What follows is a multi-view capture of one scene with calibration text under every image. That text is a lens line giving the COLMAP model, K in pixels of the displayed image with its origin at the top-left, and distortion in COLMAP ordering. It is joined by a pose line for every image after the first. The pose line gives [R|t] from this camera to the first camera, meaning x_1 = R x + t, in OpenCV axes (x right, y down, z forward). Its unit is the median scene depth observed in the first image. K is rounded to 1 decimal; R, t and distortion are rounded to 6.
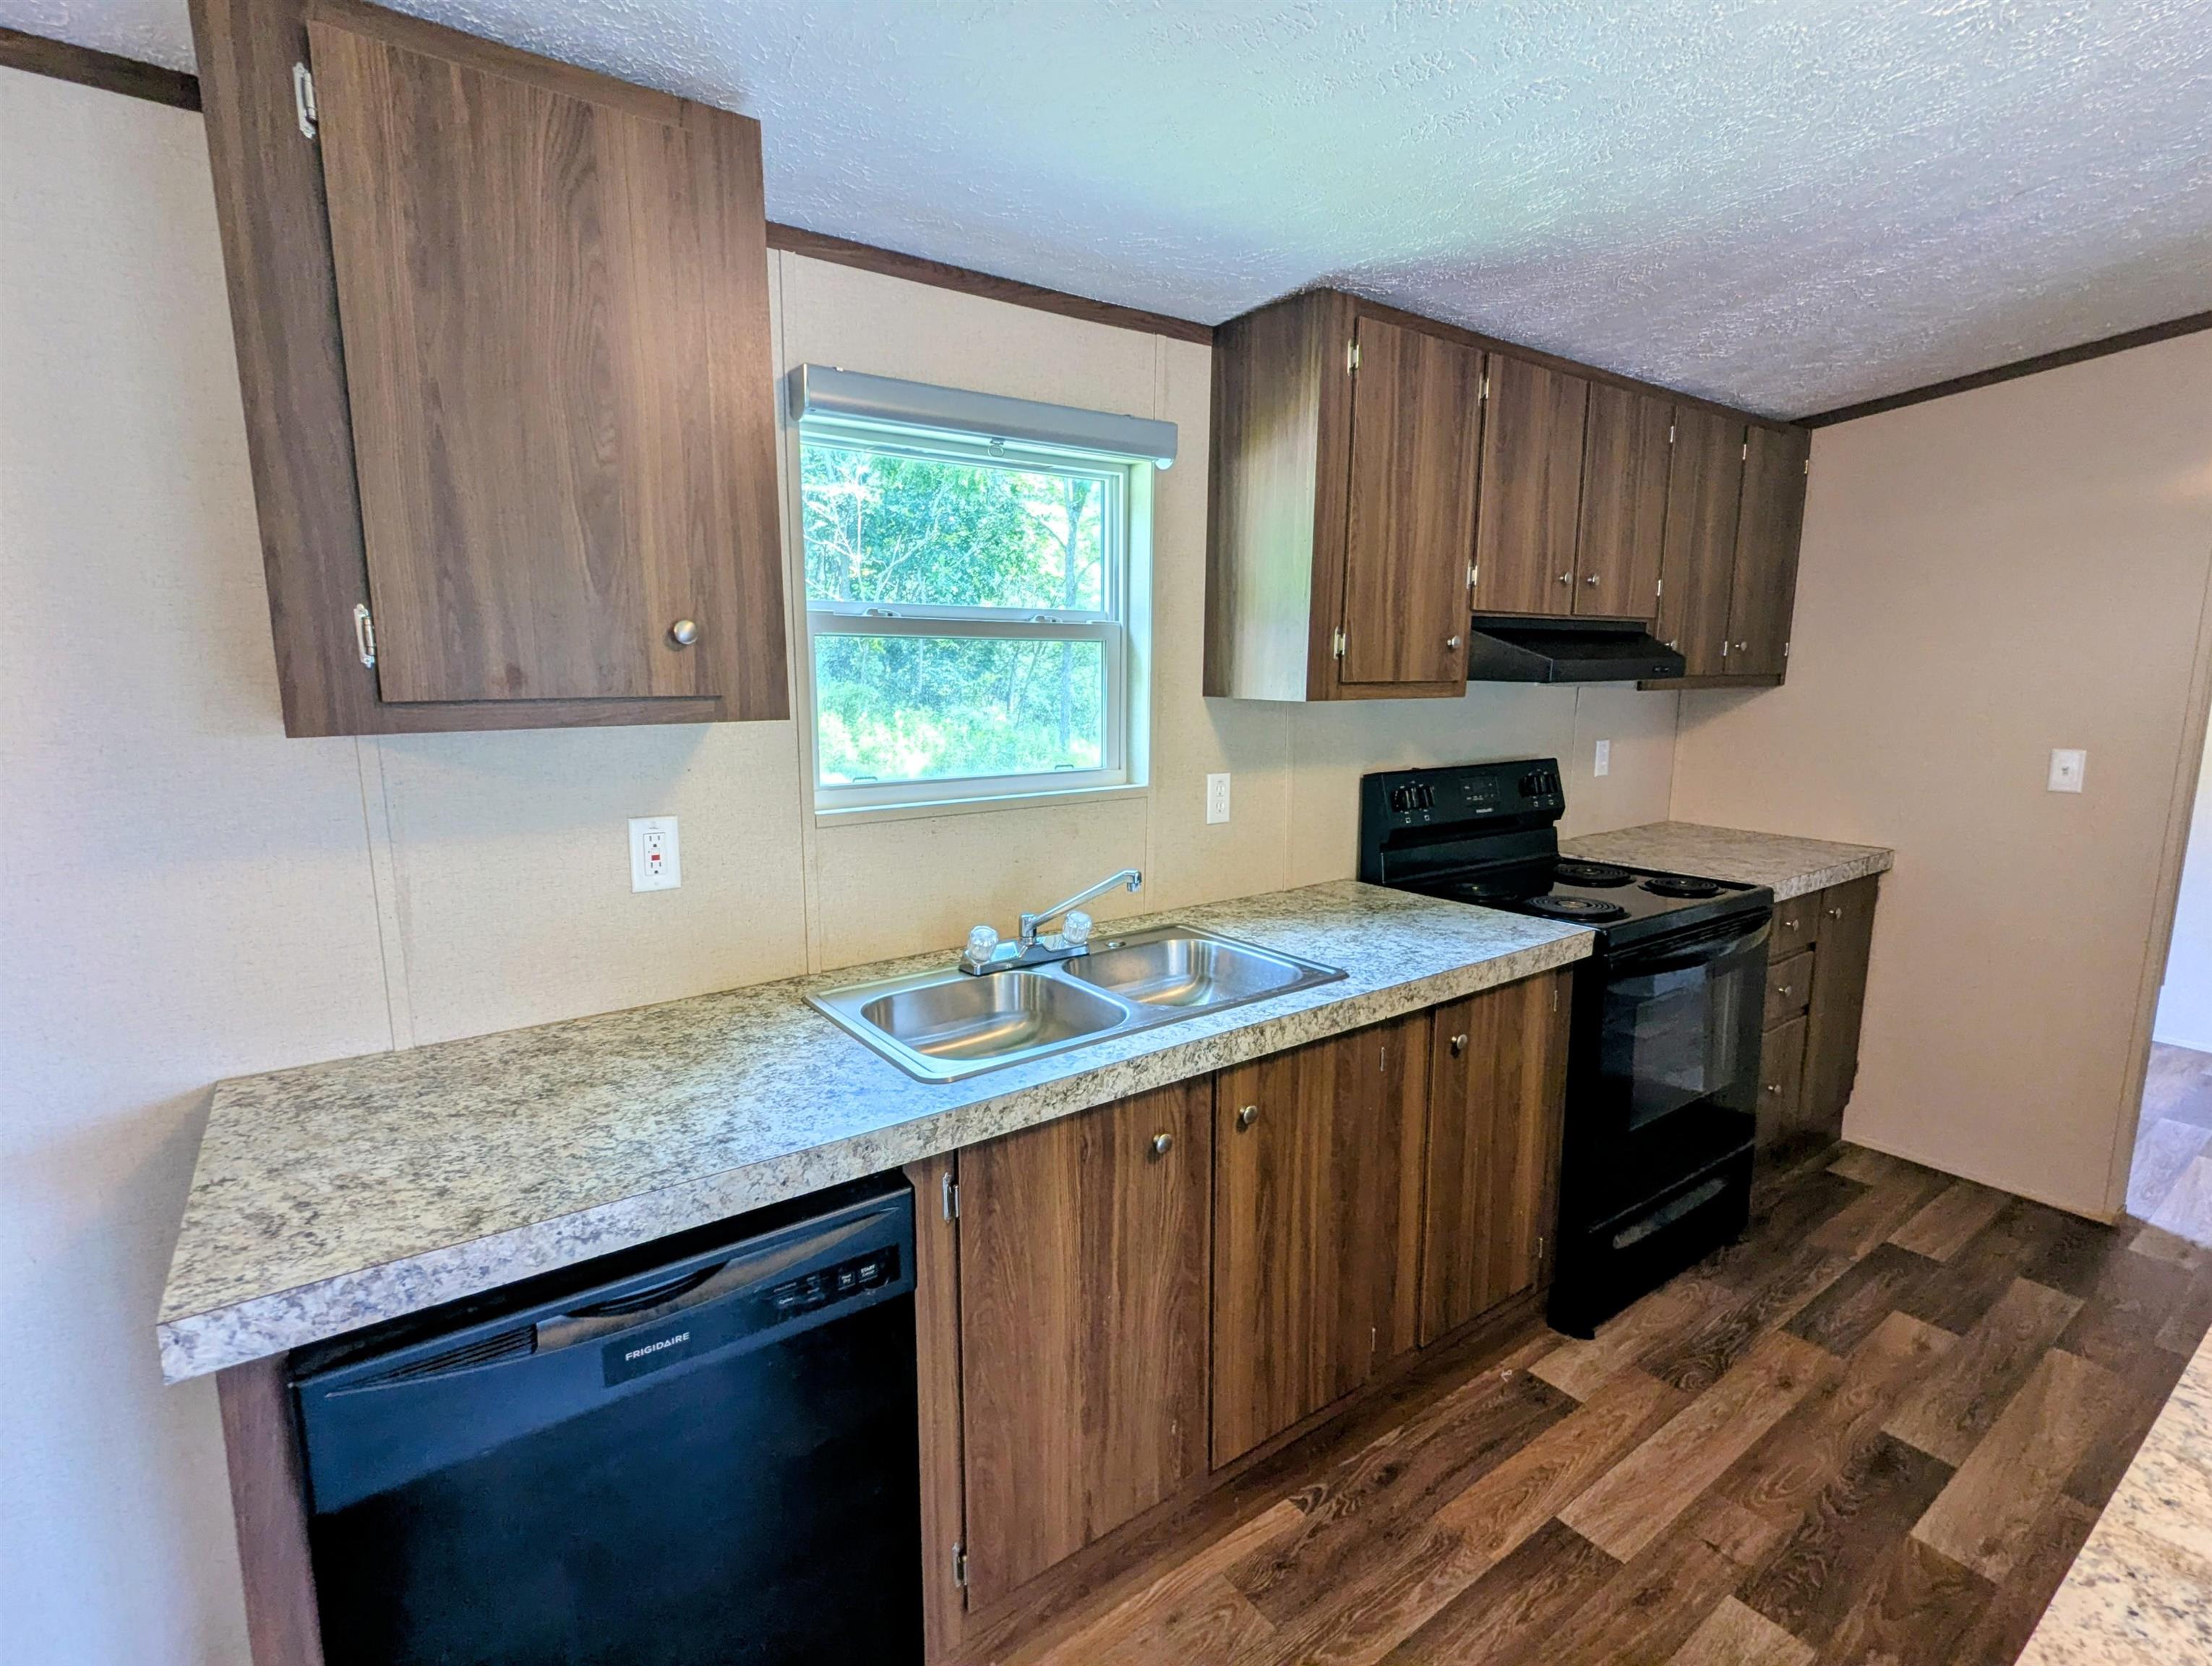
lens RADIAL K [[1063.0, 0, 1110.4], [0, 1063.0, 836.8], [0, 0, 1]] dist [0.003903, 0.002048]
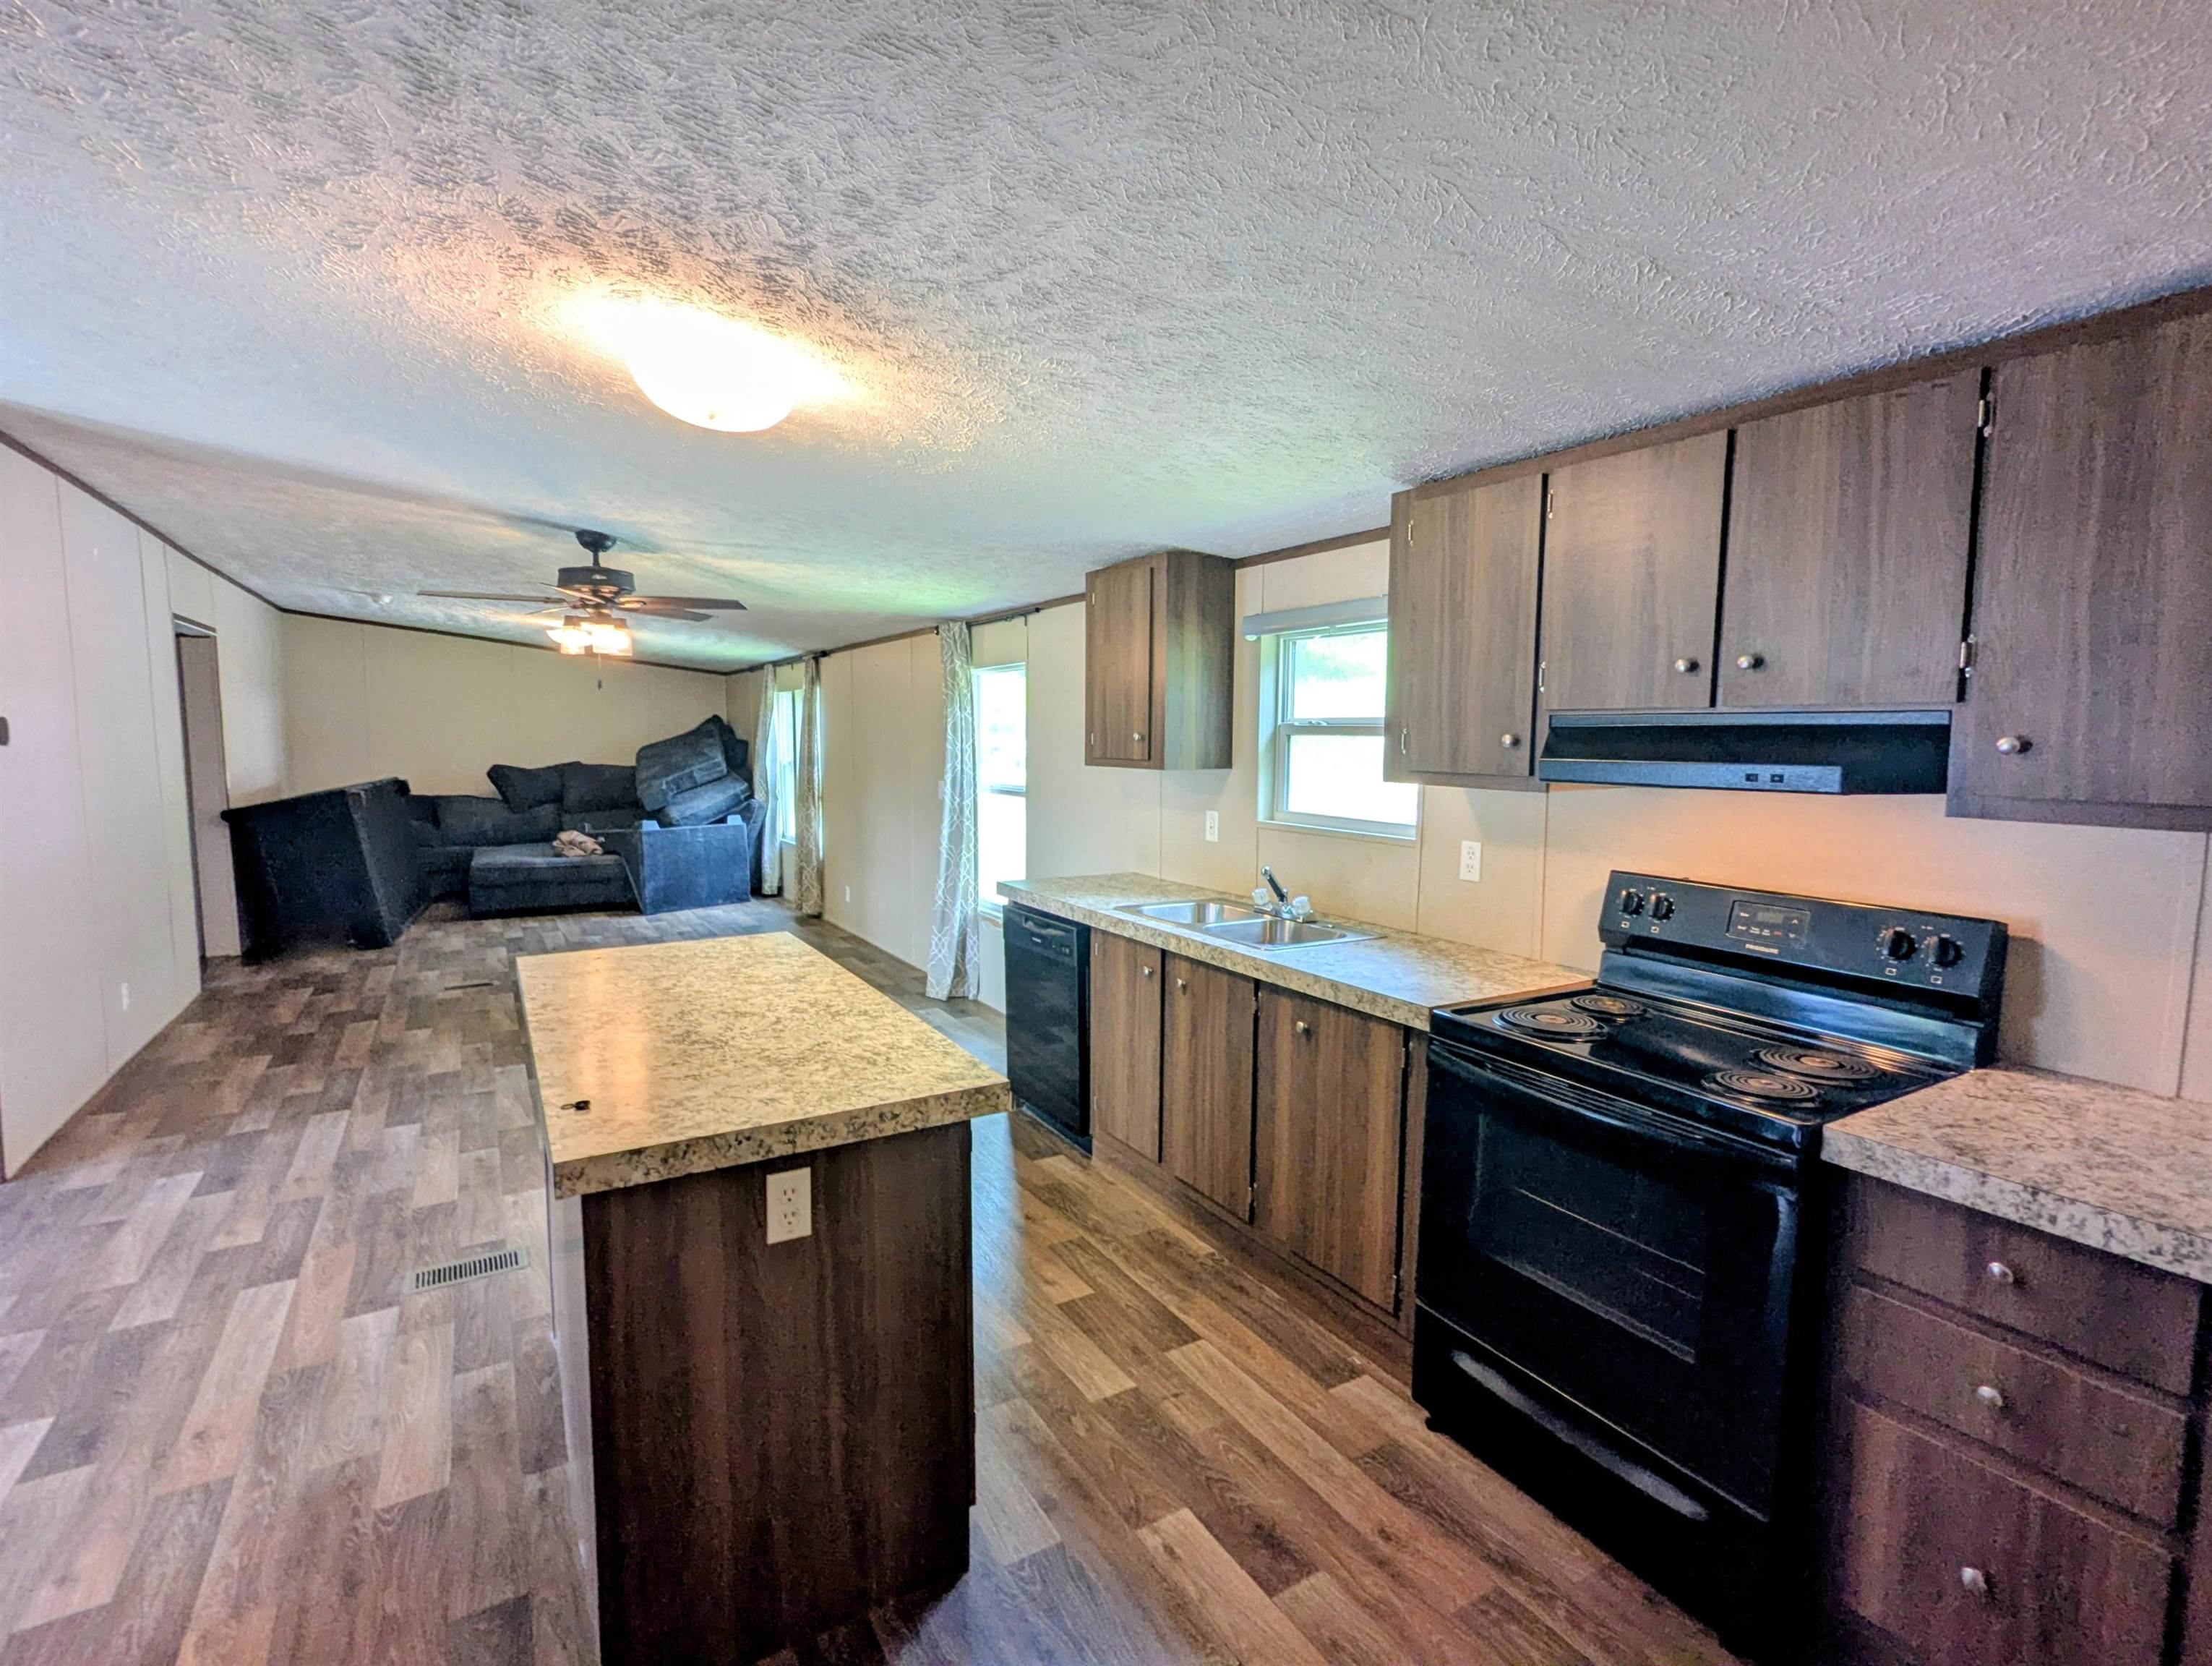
lens RADIAL K [[1063.0, 0, 1096.1], [0, 1063.0, 829.5], [0, 0, 1]] dist [0.003903, 0.002048]
pose [[-0.101844, 0.091261, -0.990605, 1.990626], [-0.165058, 0.980430, 0.107293, -0.190947], [0.981011, 0.174435, -0.084788, 0.949021]]
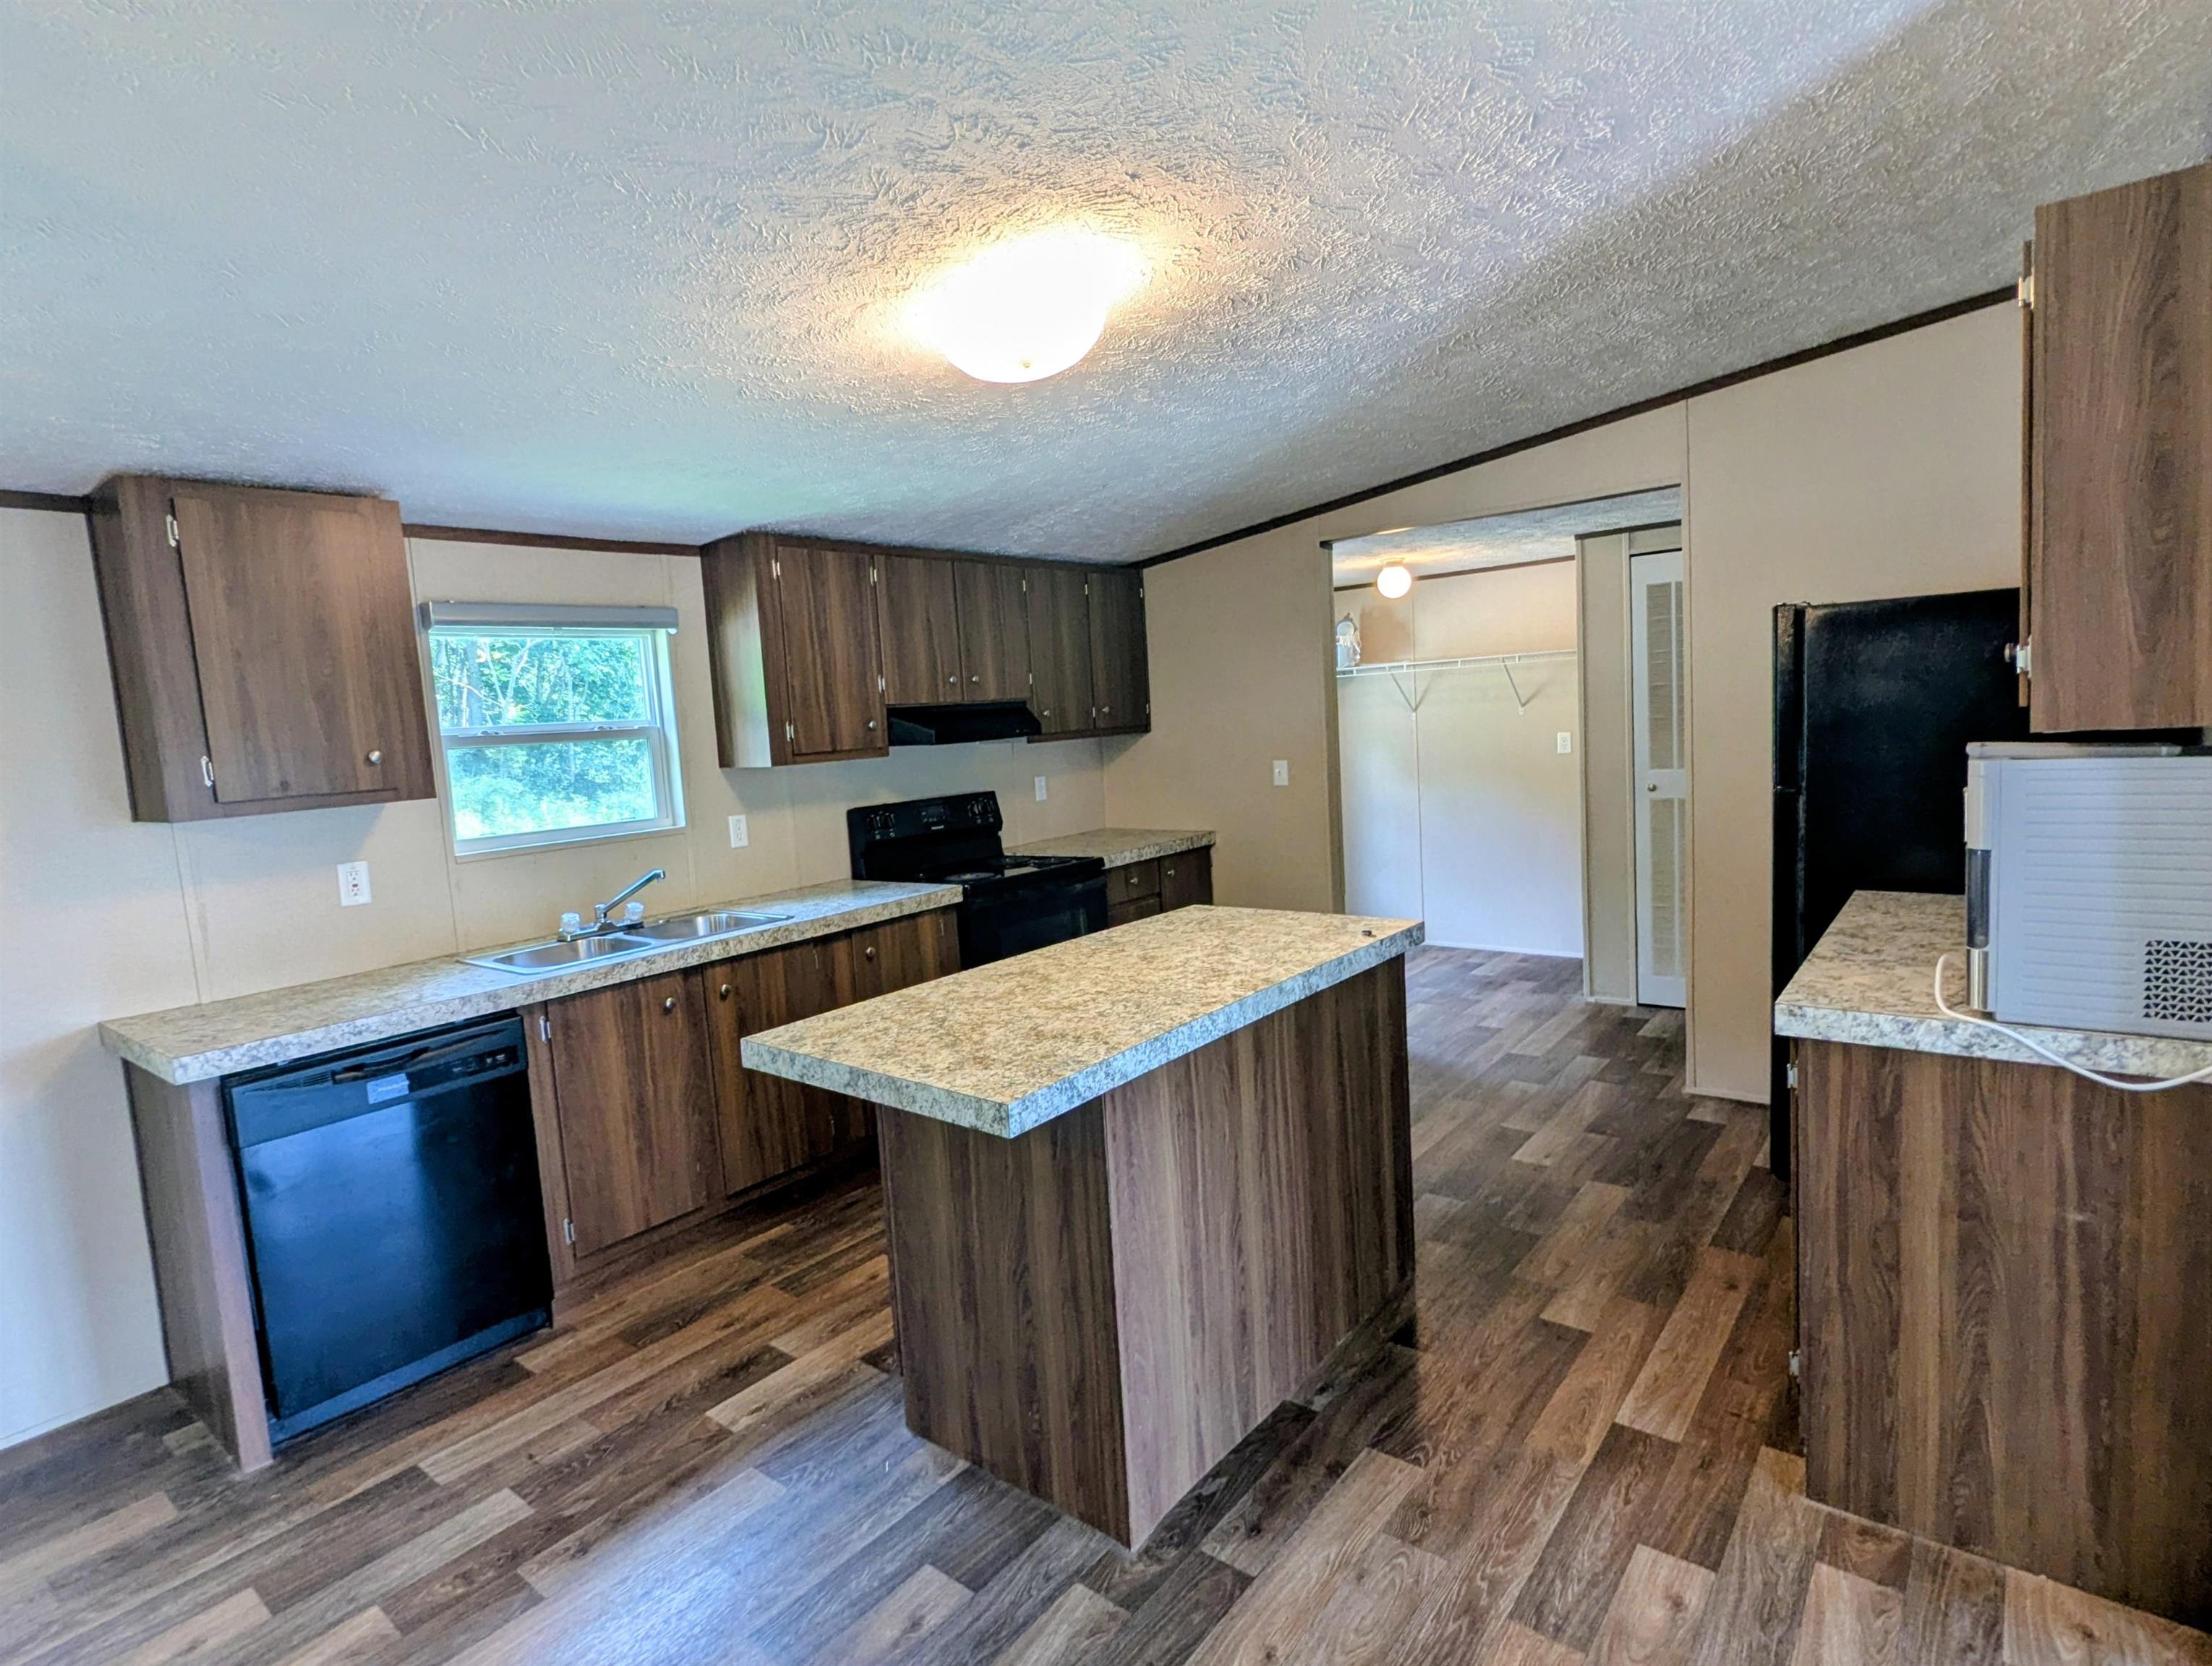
lens RADIAL K [[1126.9, 0, 1095.2], [0, 1126.9, 835.6], [0, 0, 1]] dist [0.001496, -0.002174]
pose [[0.964907, -0.088934, 0.247072, 0.239429], [0.104547, 0.993223, -0.050781, 0.132479], [-0.240881, 0.074829, 0.967666, -0.890481]]
